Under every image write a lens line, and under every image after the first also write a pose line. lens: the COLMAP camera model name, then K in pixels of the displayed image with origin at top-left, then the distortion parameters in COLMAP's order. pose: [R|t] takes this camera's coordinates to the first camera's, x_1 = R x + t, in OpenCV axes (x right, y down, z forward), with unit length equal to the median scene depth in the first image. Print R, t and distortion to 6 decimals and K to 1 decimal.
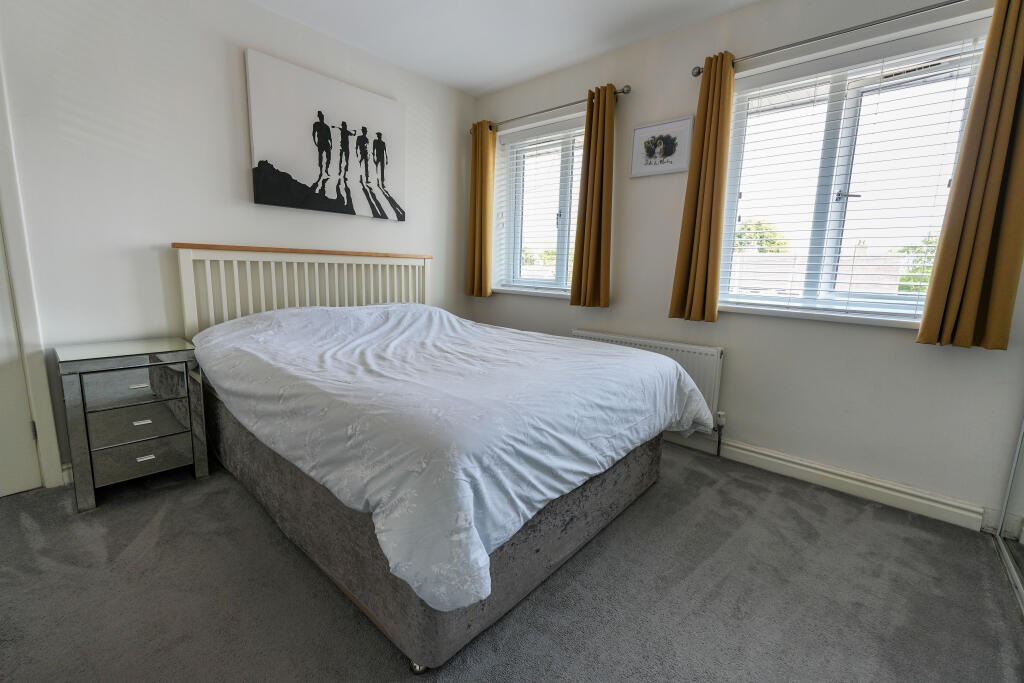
lens RADIAL K [[431.4, 0, 513.8], [0, 431.4, 337.4], [0, 0, 1]] dist [-0.001166, -0.000225]
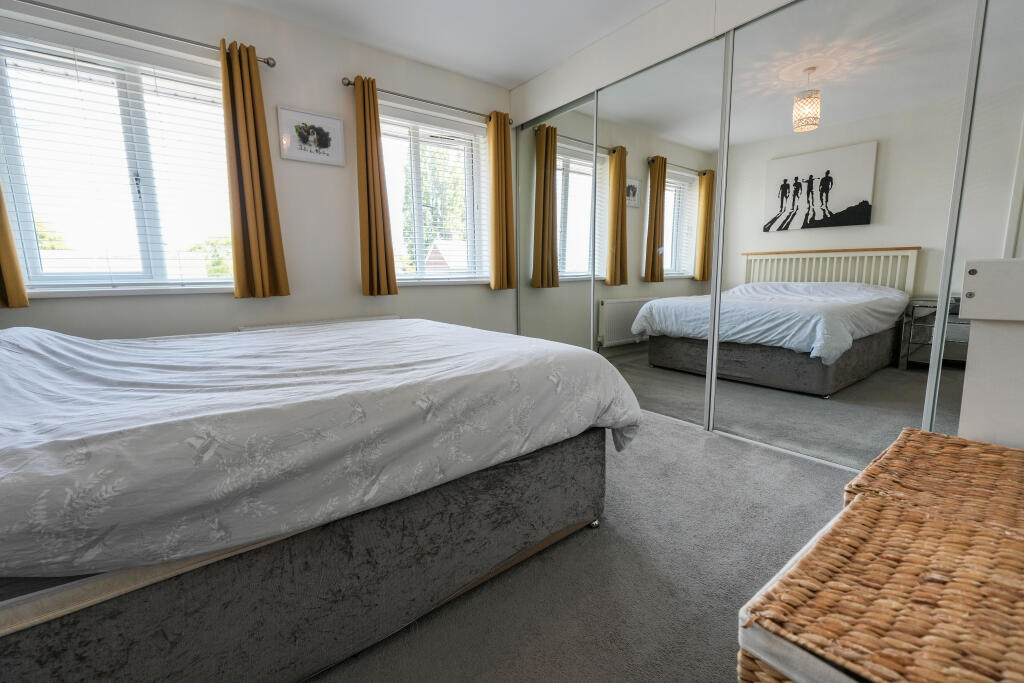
lens RADIAL K [[431.4, 0, 513.8], [0, 431.4, 337.4], [0, 0, 1]] dist [-0.001166, -0.000225]
pose [[0.175739, -0.178181, 0.968177, -0.661938], [0.178058, 0.973016, 0.146751, -0.034298], [-0.968200, 0.146602, 0.202724, 0.384613]]
